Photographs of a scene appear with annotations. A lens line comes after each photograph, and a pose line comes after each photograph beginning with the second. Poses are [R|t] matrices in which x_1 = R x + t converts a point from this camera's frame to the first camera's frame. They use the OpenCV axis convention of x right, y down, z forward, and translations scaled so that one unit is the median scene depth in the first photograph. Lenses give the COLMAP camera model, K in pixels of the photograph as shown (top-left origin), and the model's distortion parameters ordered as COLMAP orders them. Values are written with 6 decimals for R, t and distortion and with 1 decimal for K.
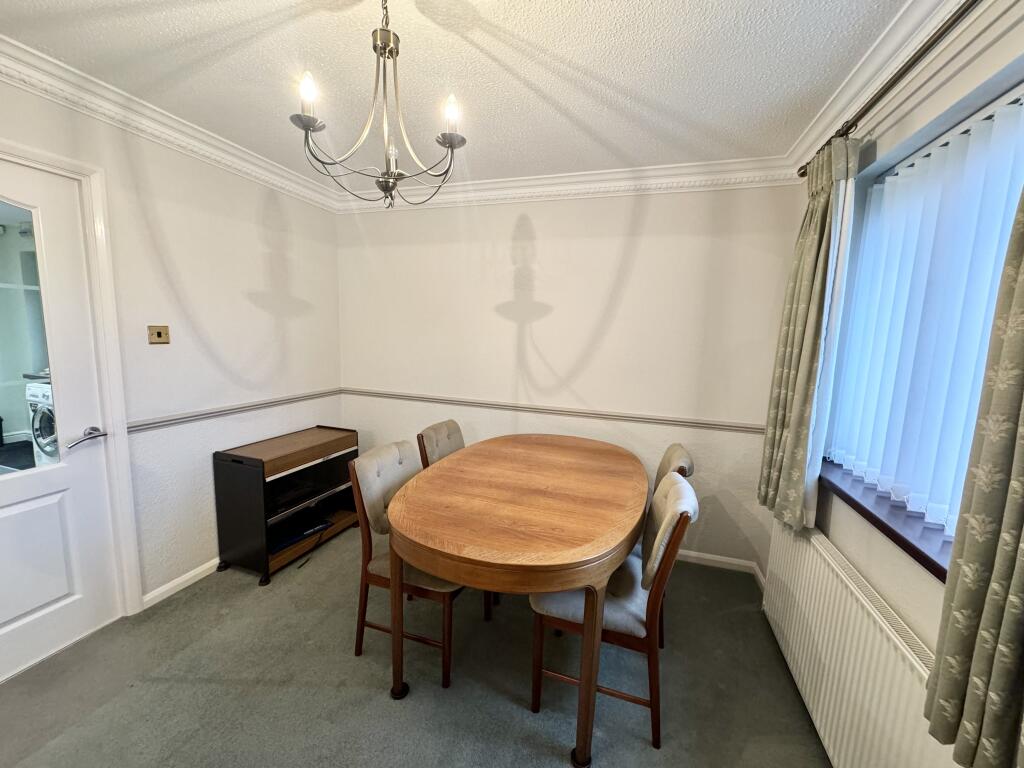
lens RADIAL K [[408.1, 0, 512.0], [0, 408.1, 381.4], [0, 0, 1]] dist [-0.000726, 0.000108]
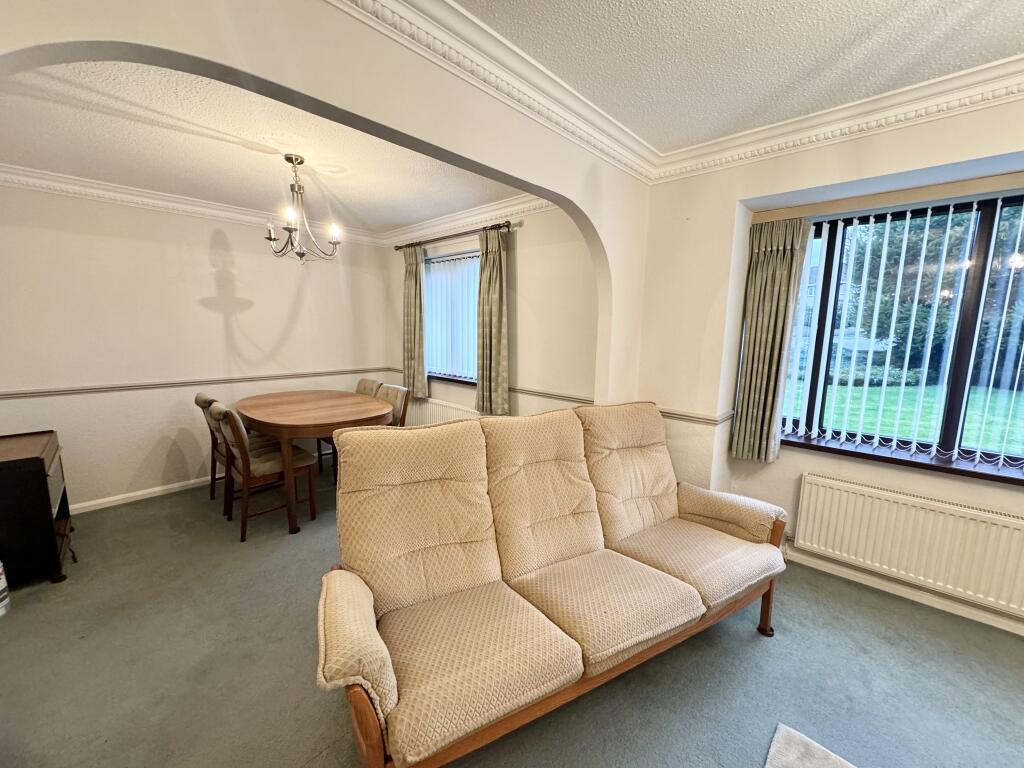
lens RADIAL K [[408.1, 0, 508.9], [0, 408.1, 383.1], [0, 0, 1]] dist [-0.000726, 0.000108]
pose [[0.439339, -0.149623, 0.885773, -0.776599], [0.110594, 0.987539, 0.111959, 0.027212], [-0.891488, 0.048773, 0.450412, -0.370910]]
